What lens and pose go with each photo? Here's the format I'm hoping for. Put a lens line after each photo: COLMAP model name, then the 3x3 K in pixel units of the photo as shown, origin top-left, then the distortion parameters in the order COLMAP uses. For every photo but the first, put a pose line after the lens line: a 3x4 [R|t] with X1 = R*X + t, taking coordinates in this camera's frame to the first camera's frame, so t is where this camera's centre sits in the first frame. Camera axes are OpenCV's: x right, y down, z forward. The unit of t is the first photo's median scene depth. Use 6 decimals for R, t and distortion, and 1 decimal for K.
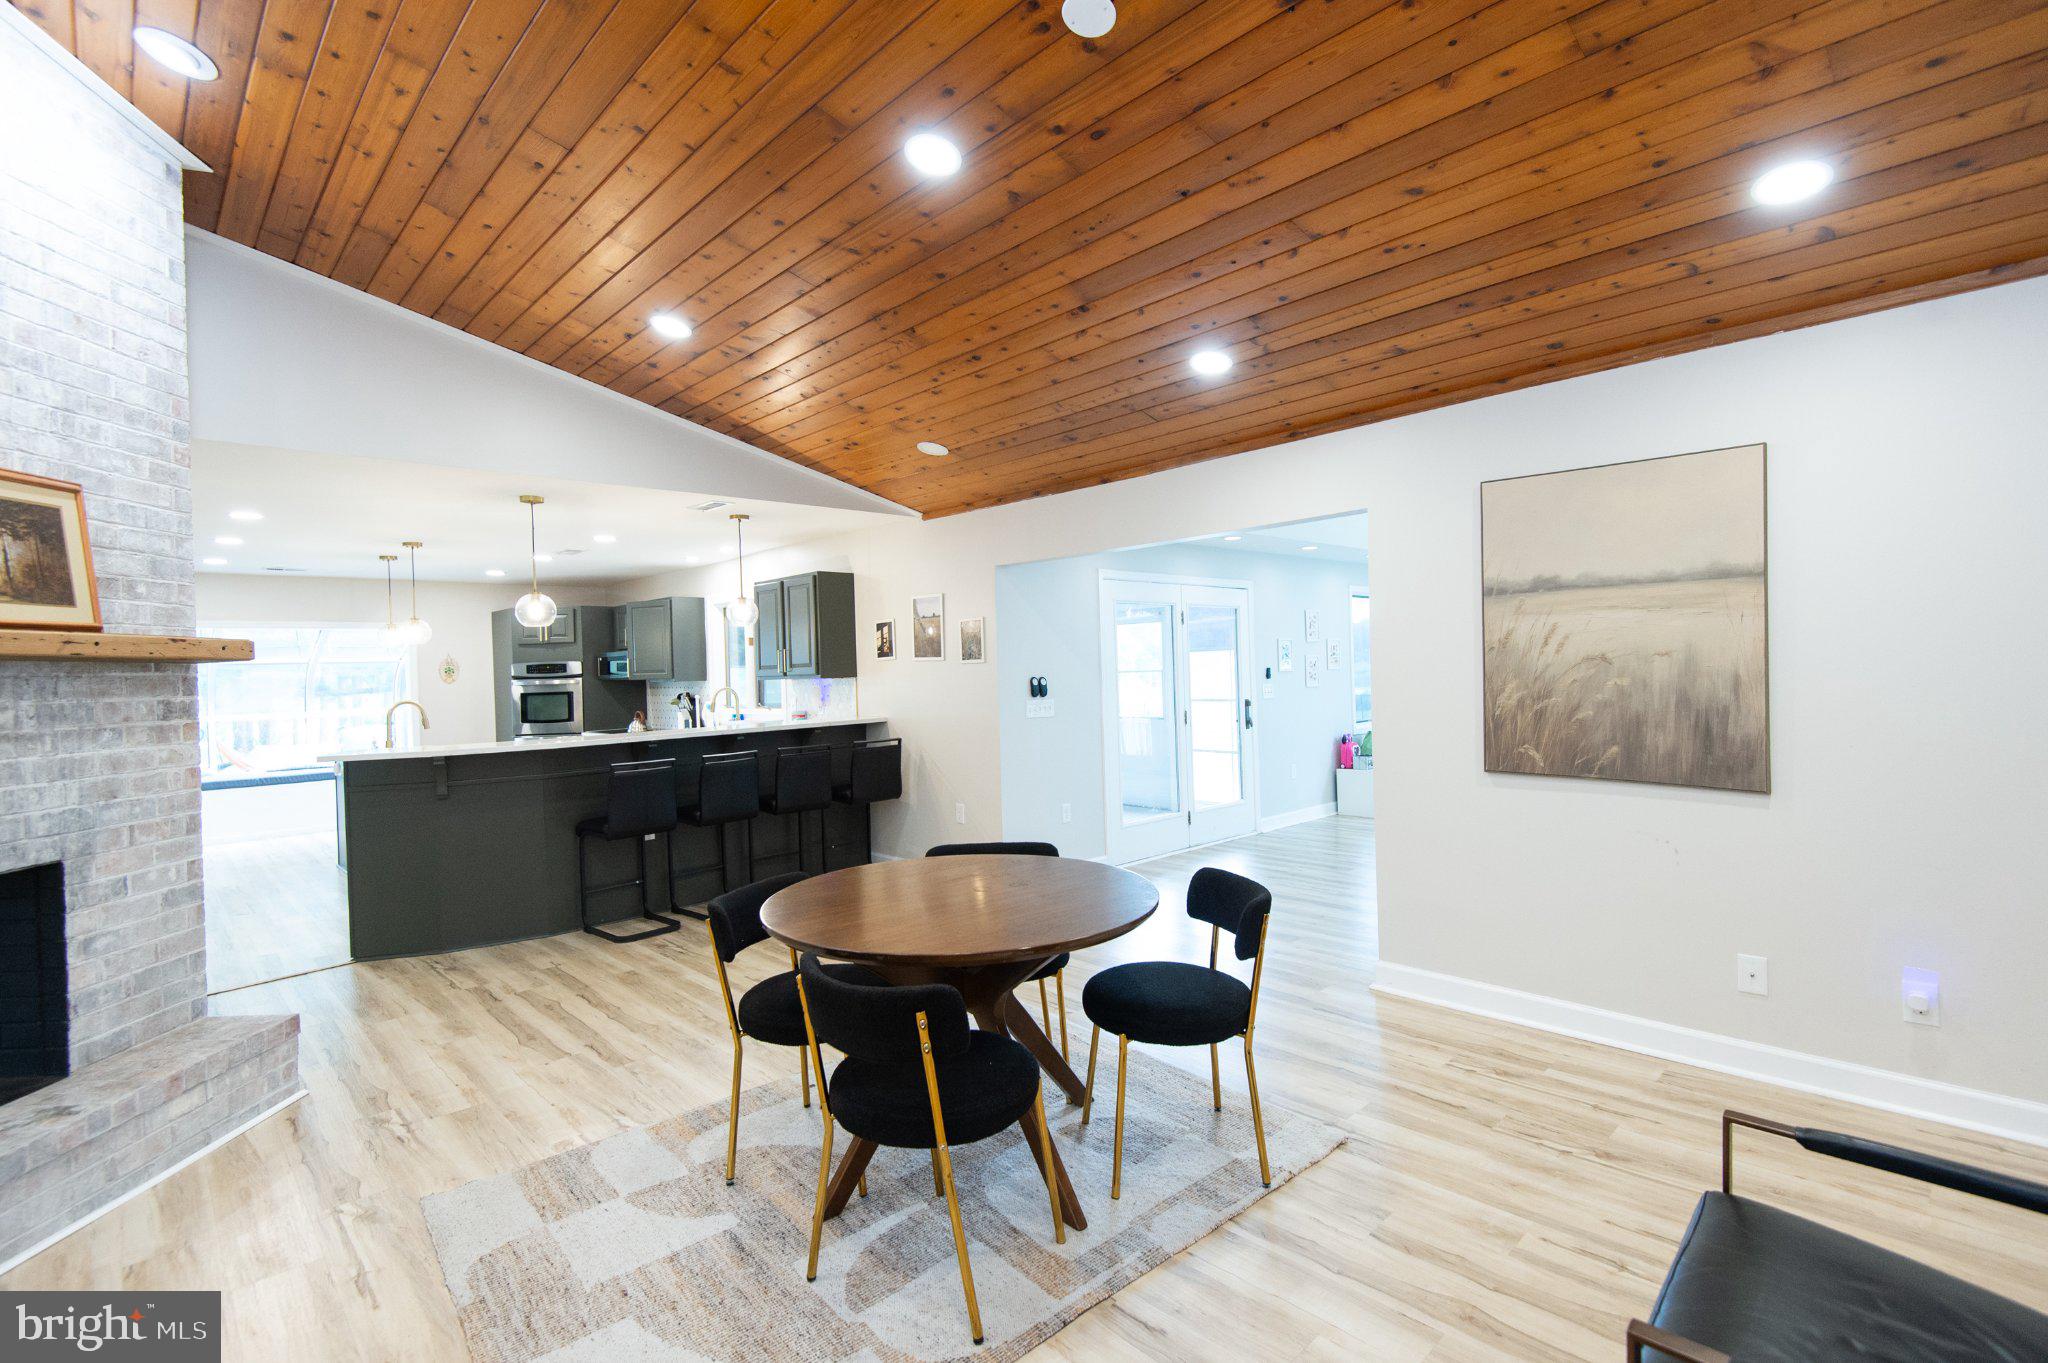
lens RADIAL K [[934.2, 0, 1019.8], [0, 934.2, 685.7], [0, 0, 1]] dist [0.016747, -0.002518]
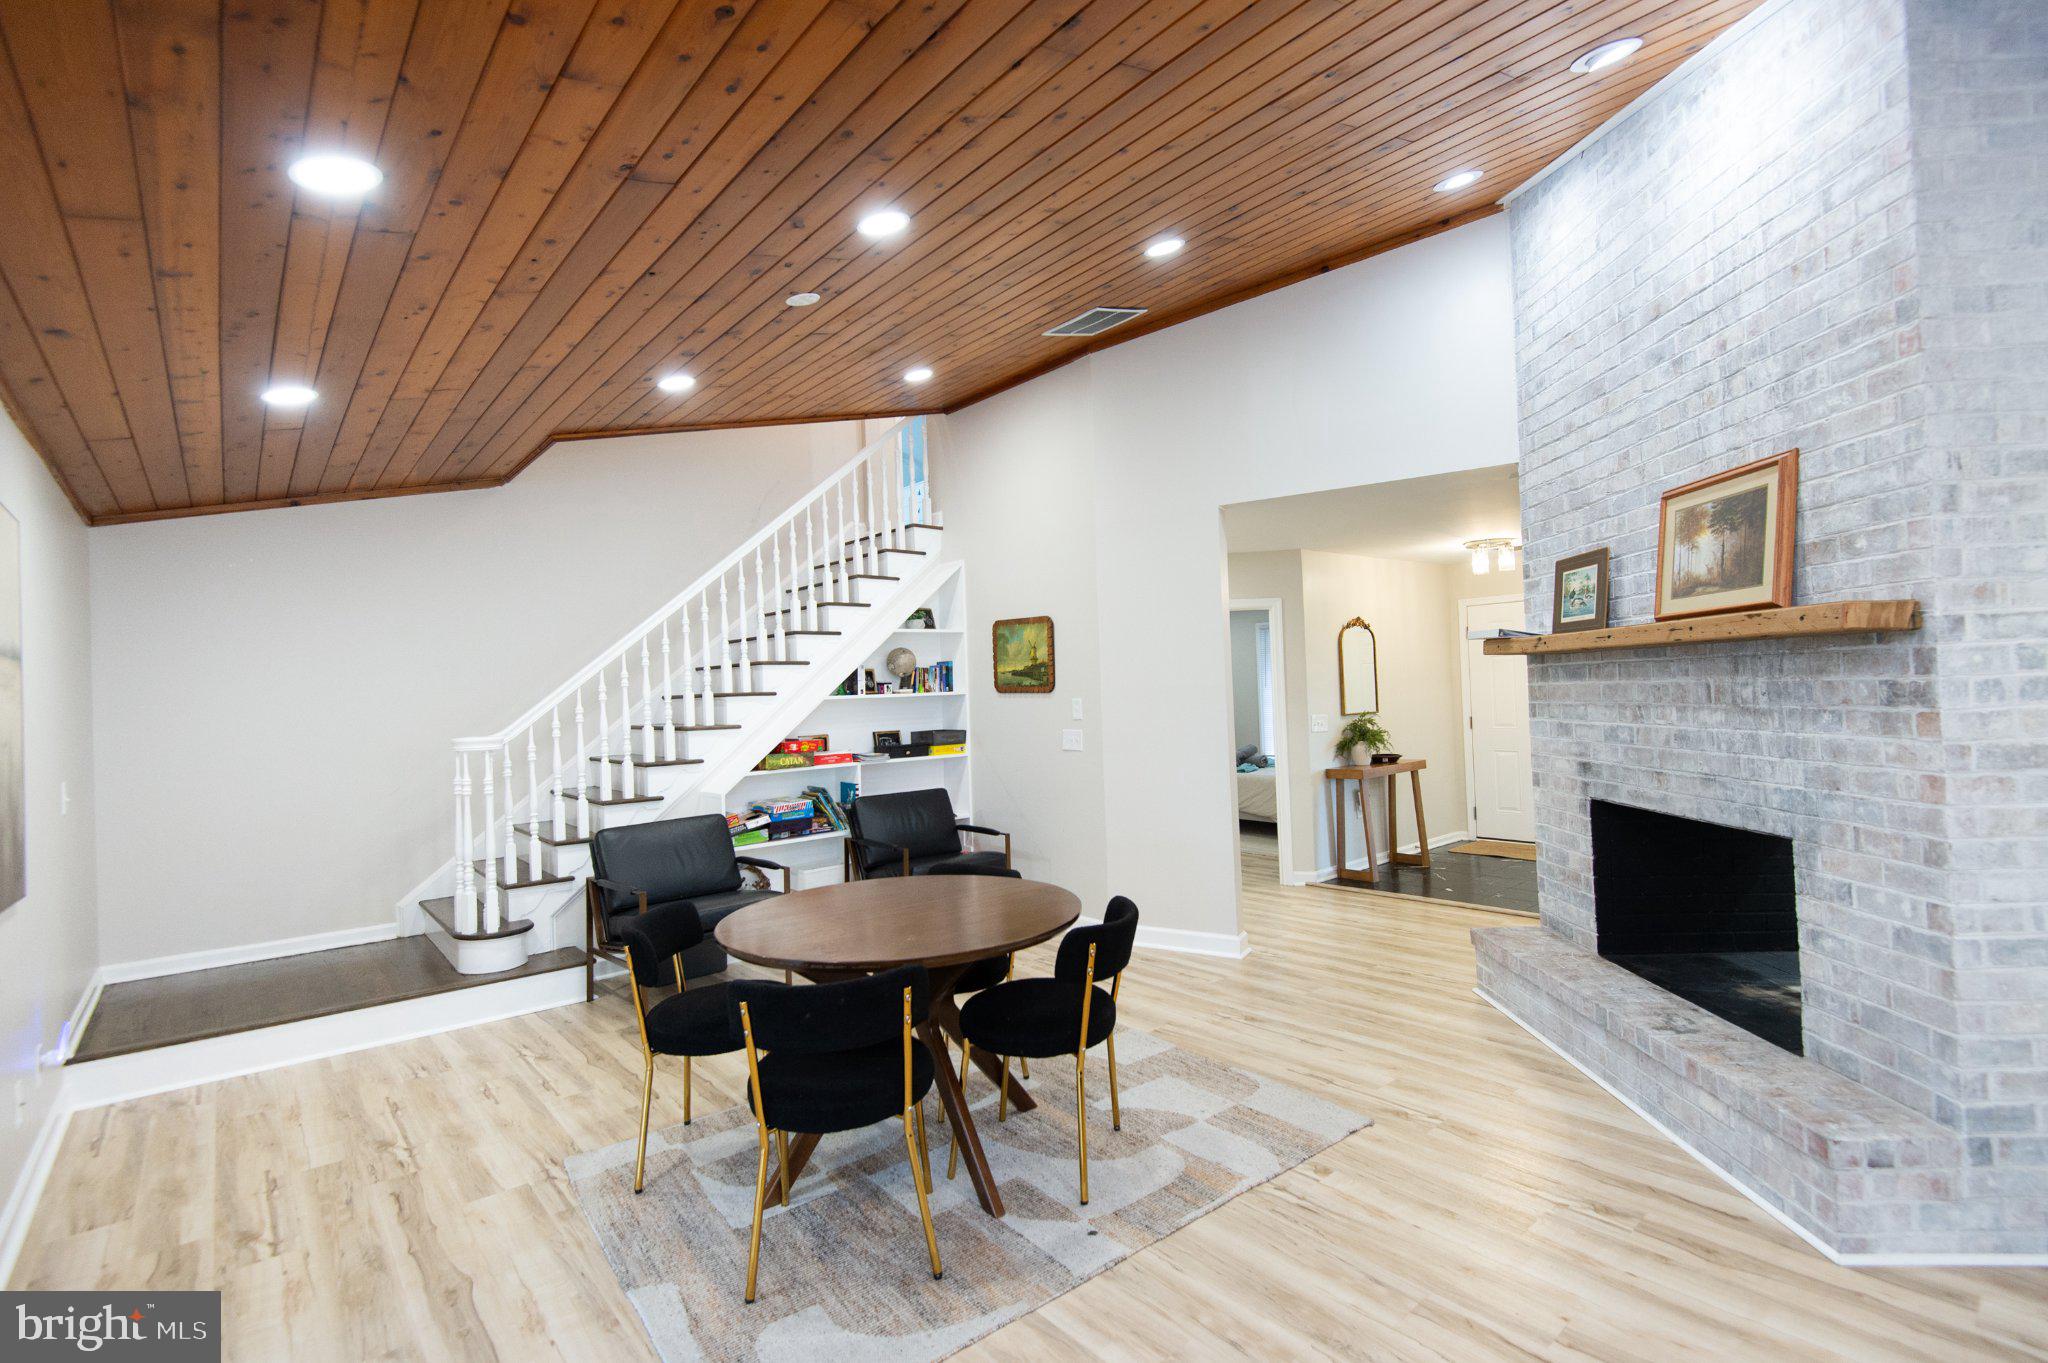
lens RADIAL K [[934.2, 0, 1019.3], [0, 934.2, 681.4], [0, 0, 1]] dist [0.016747, -0.002518]
pose [[-0.996061, 0.065810, 0.059419, -0.258102], [0.066069, 0.997812, 0.002396, -0.034153], [-0.059131, 0.006312, -0.998230, 1.921624]]
